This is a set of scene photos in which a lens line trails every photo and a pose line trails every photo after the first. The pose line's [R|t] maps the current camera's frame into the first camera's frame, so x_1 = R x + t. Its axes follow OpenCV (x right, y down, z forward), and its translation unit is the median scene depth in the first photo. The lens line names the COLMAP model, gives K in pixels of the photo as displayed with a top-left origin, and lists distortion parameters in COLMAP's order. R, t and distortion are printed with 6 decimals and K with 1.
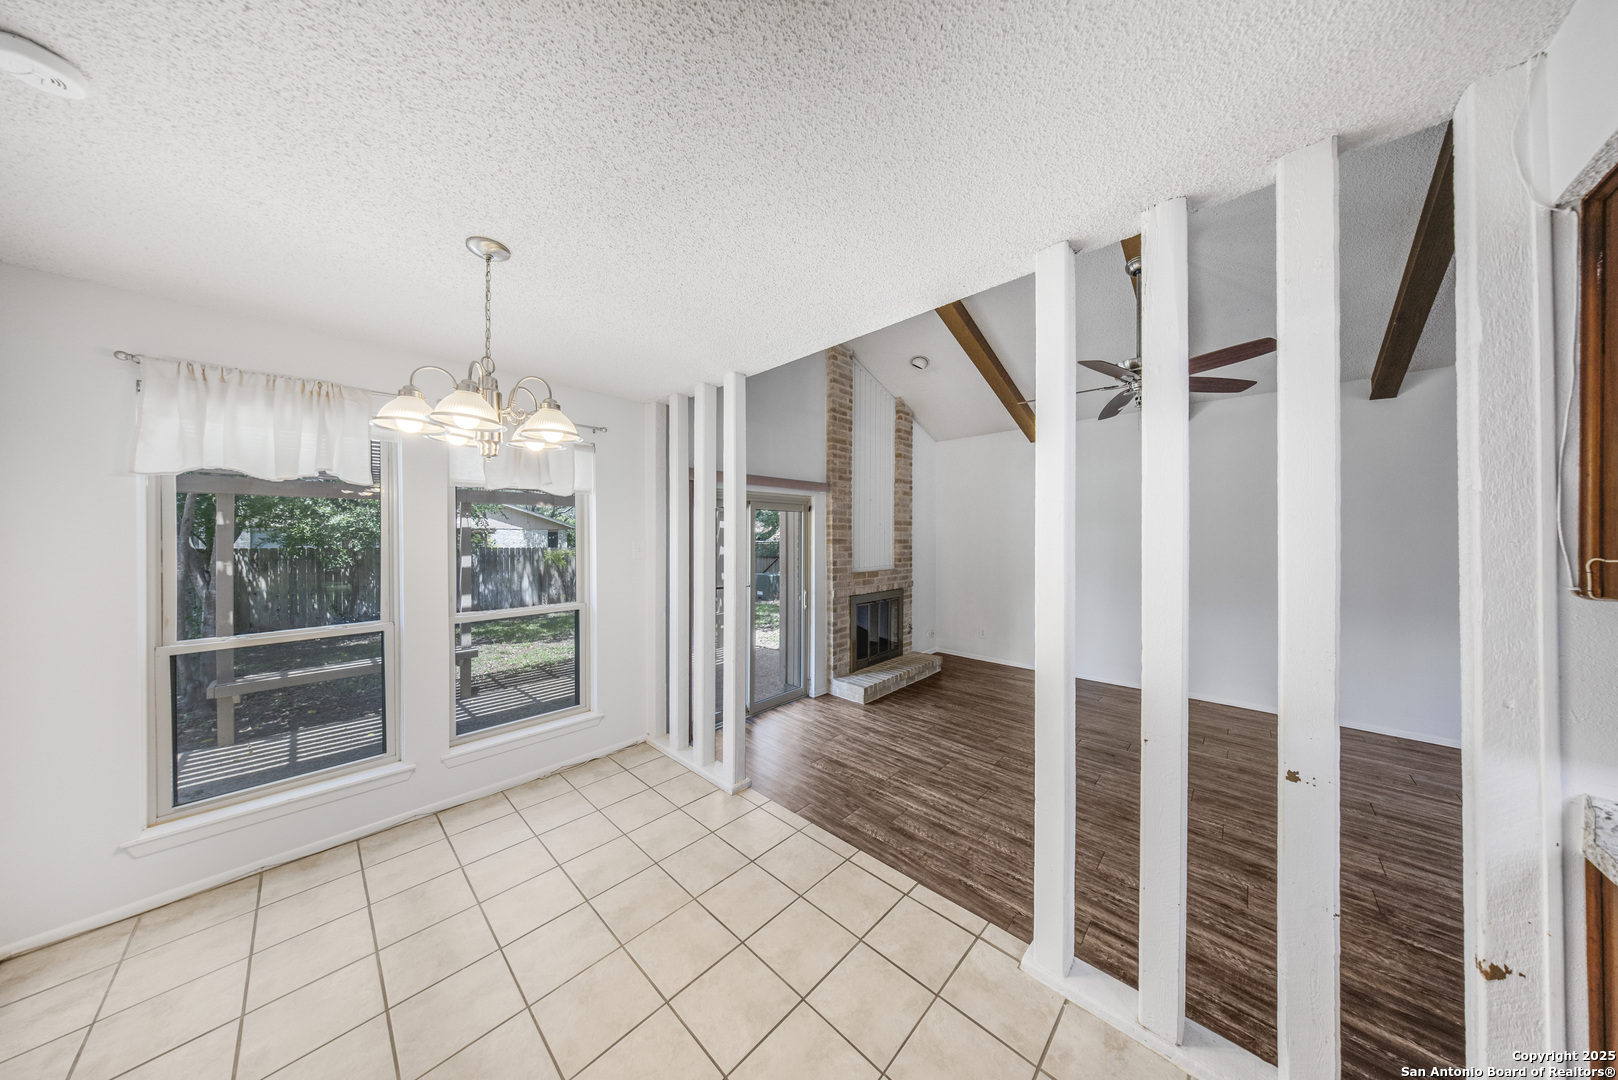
lens RADIAL K [[470.0, 0, 812.0], [0, 470.0, 534.5], [0, 0, 1]] dist [-0.010561, -0.000046]
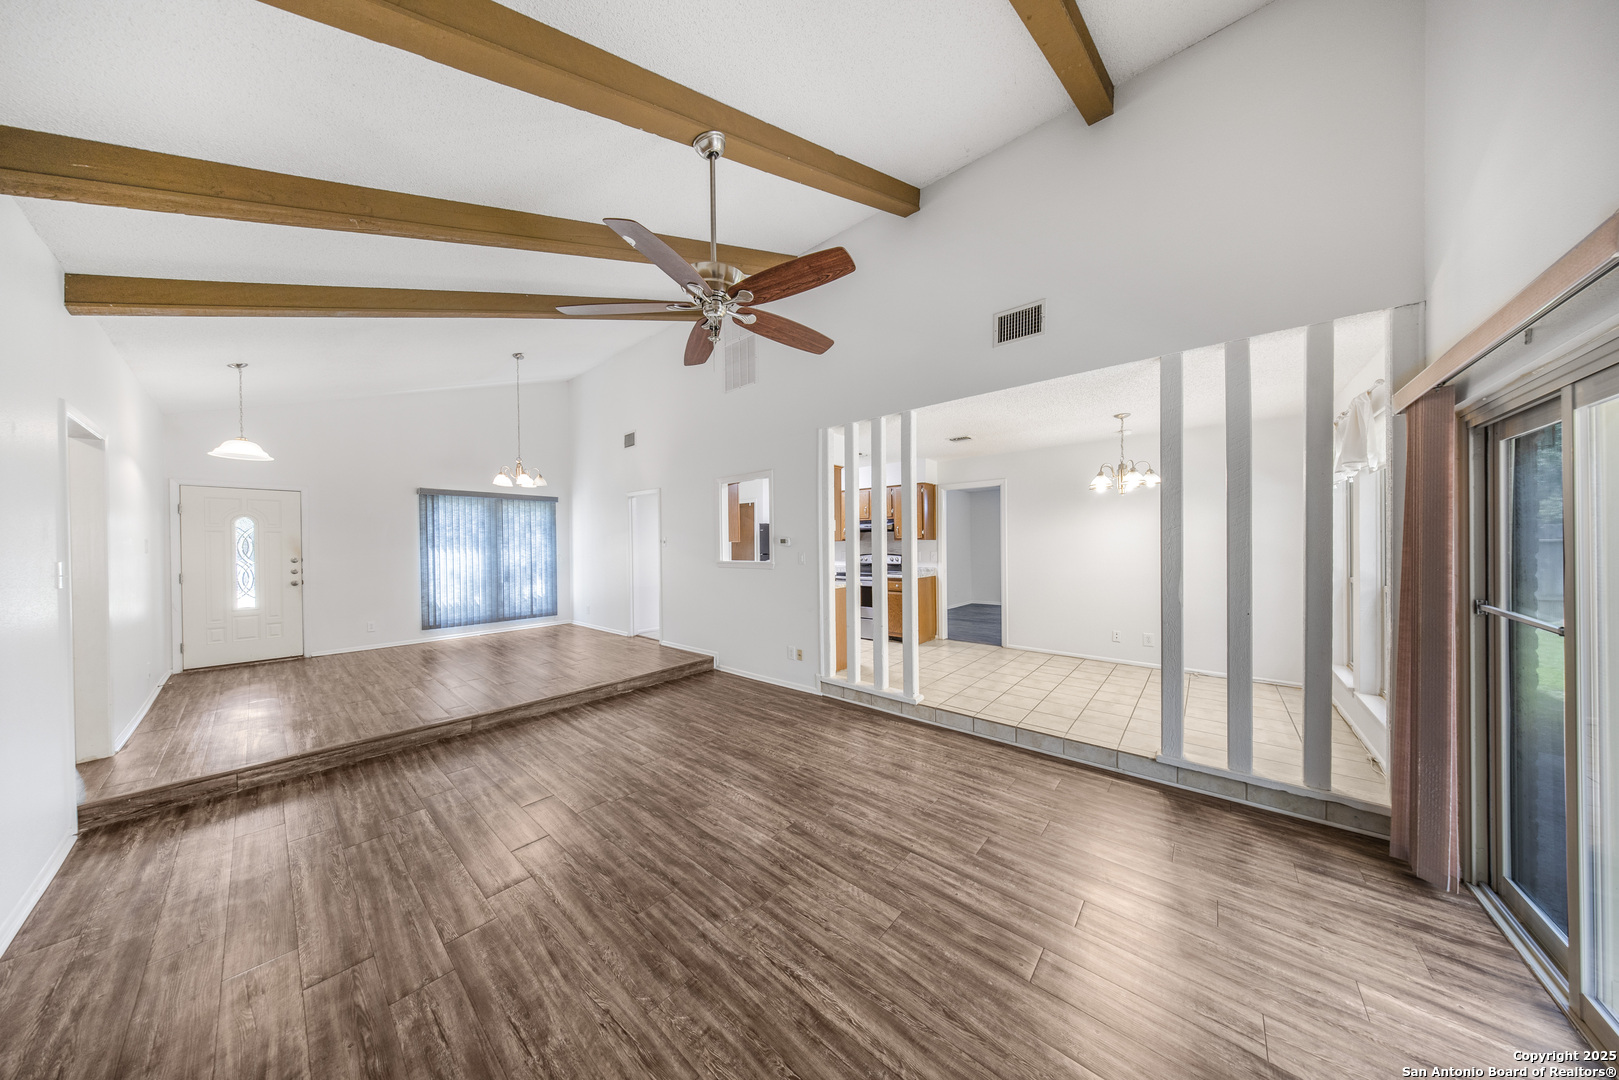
lens RADIAL K [[470.6, 0, 814.4], [0, 470.6, 547.4], [0, 0, 1]] dist [0.002983, -0.000036]
pose [[-0.998733, 0.011321, -0.049031, 0.392016], [0.010874, 0.999897, 0.009367, 0.032597], [0.049132, 0.008822, -0.998753, 1.175249]]
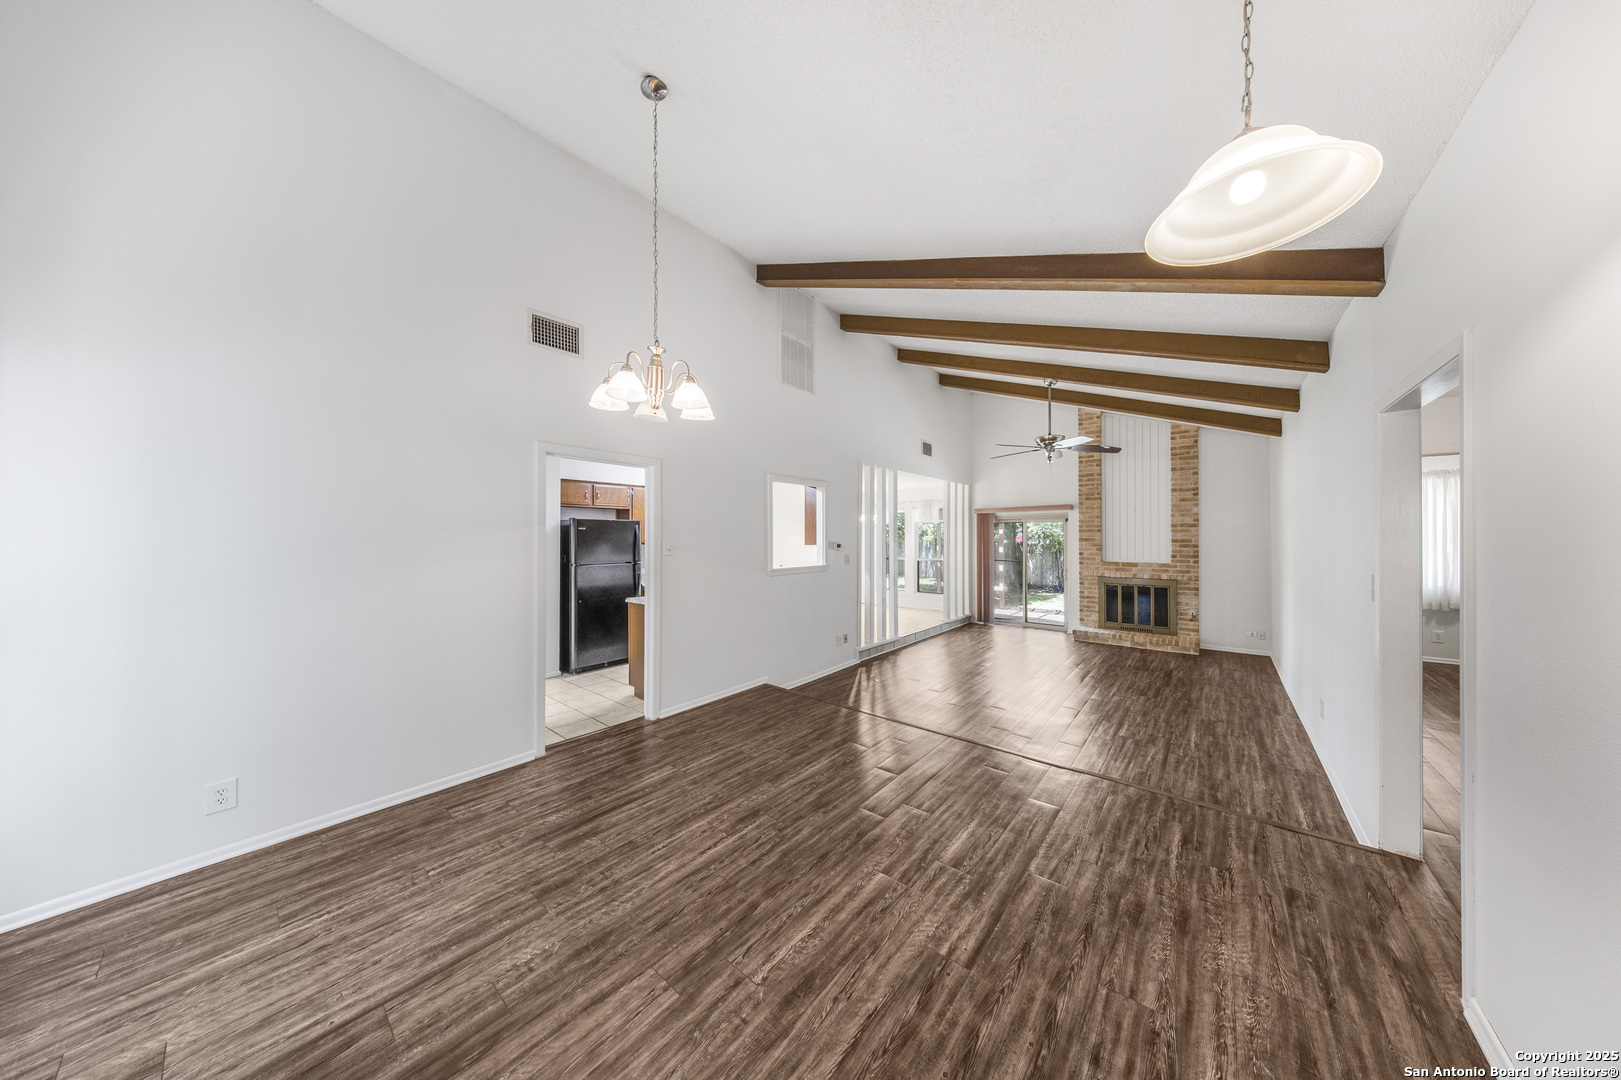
lens RADIAL K [[481.1, 0, 818.3], [0, 481.1, 534.2], [0, 0, 1]] dist [-0.000078, -0.000124]
pose [[0.059302, -0.005484, -0.998225, 1.638108], [0.001337, 0.999984, -0.005415, 0.003970], [0.998239, -0.001013, 0.059309, 0.021435]]
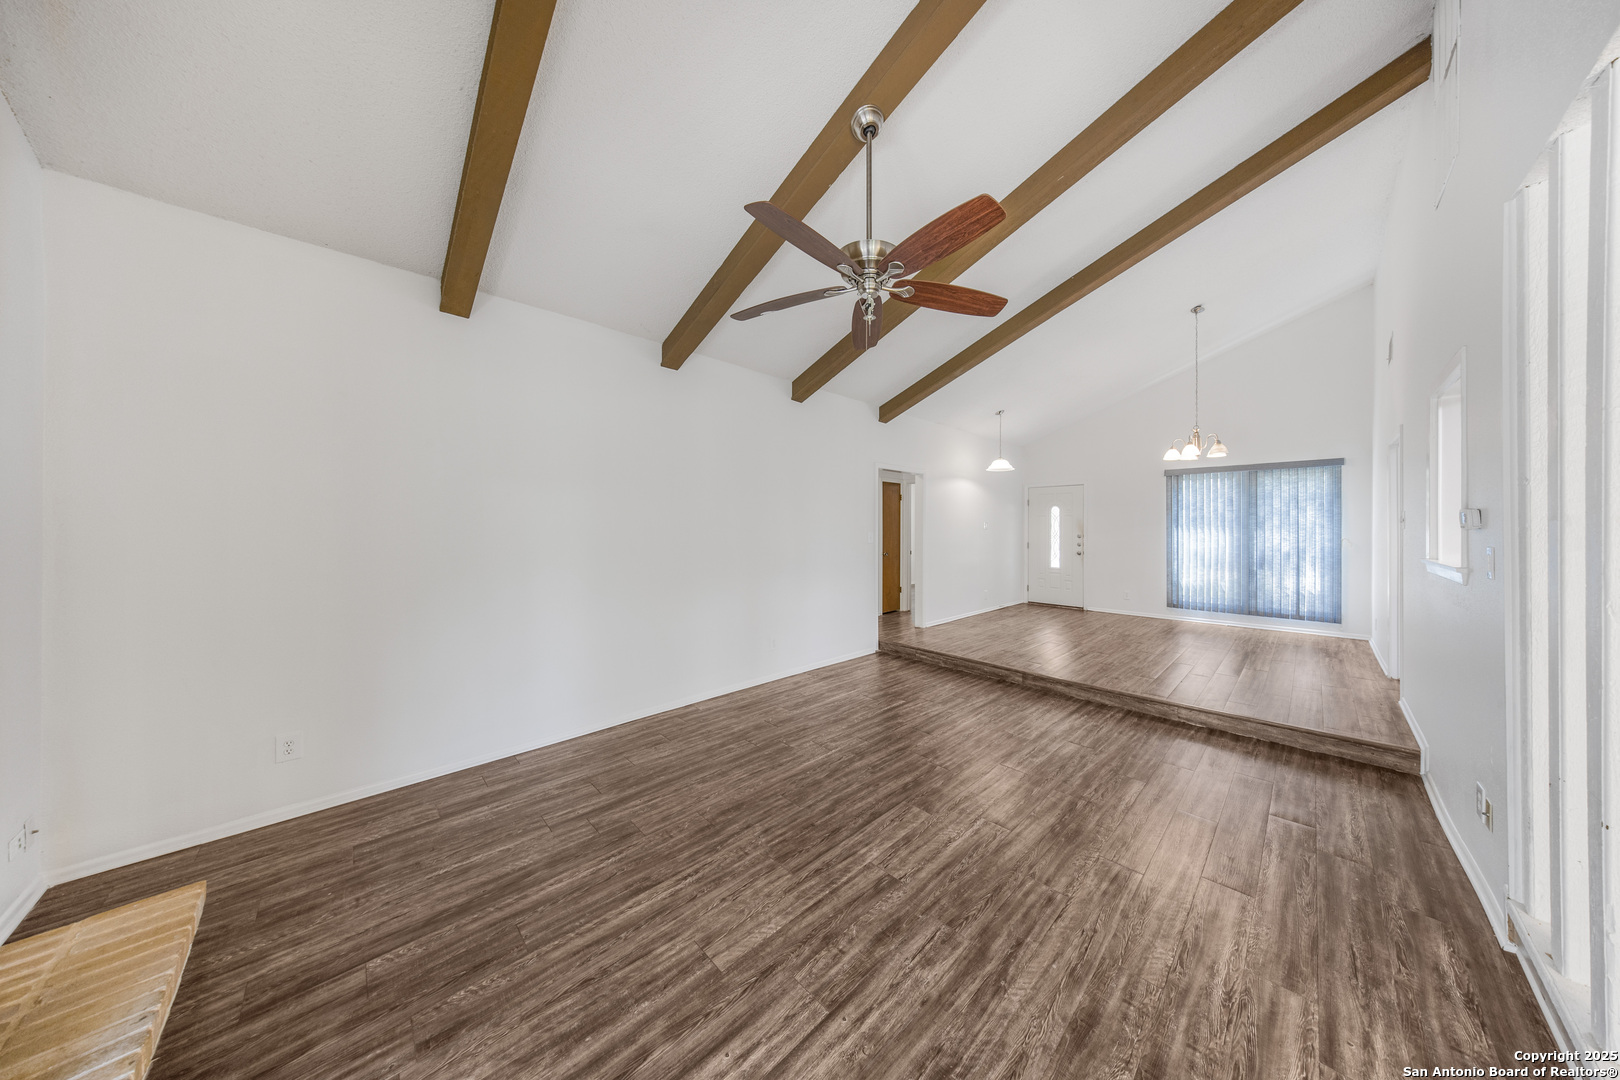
lens RADIAL K [[487.4, 0, 837.6], [0, 487.4, 527.0], [0, 0, 1]] dist [-0.001371, -0.000117]
pose [[0.016331, 0.001590, 0.999865, -0.035155], [-0.001305, 0.999998, -0.001569, 0.037548], [-0.999866, -0.001279, 0.016333, 0.696784]]
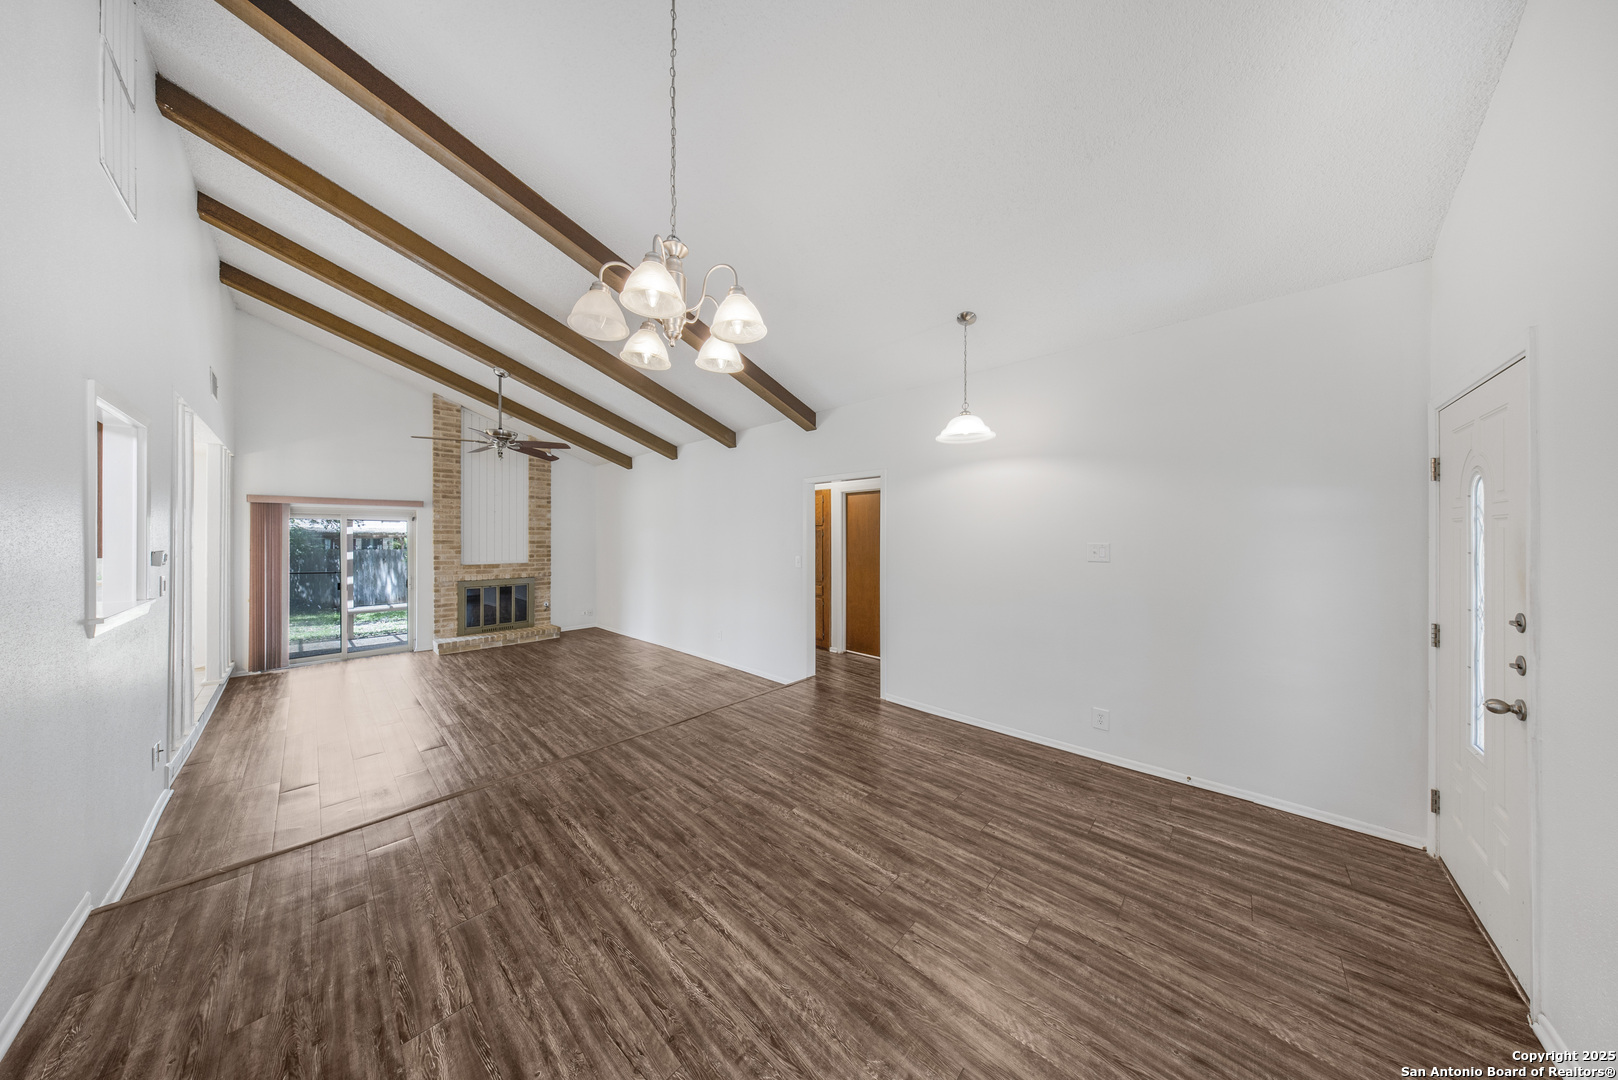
lens RADIAL K [[475.0, 0, 827.2], [0, 475.0, 534.6], [0, 0, 1]] dist [-0.001110, -0.000080]
pose [[0.999848, -0.003109, 0.017176, 1.215840], [0.003201, 0.999981, -0.005338, 0.003538], [-0.017159, 0.005393, 0.999838, -0.451605]]
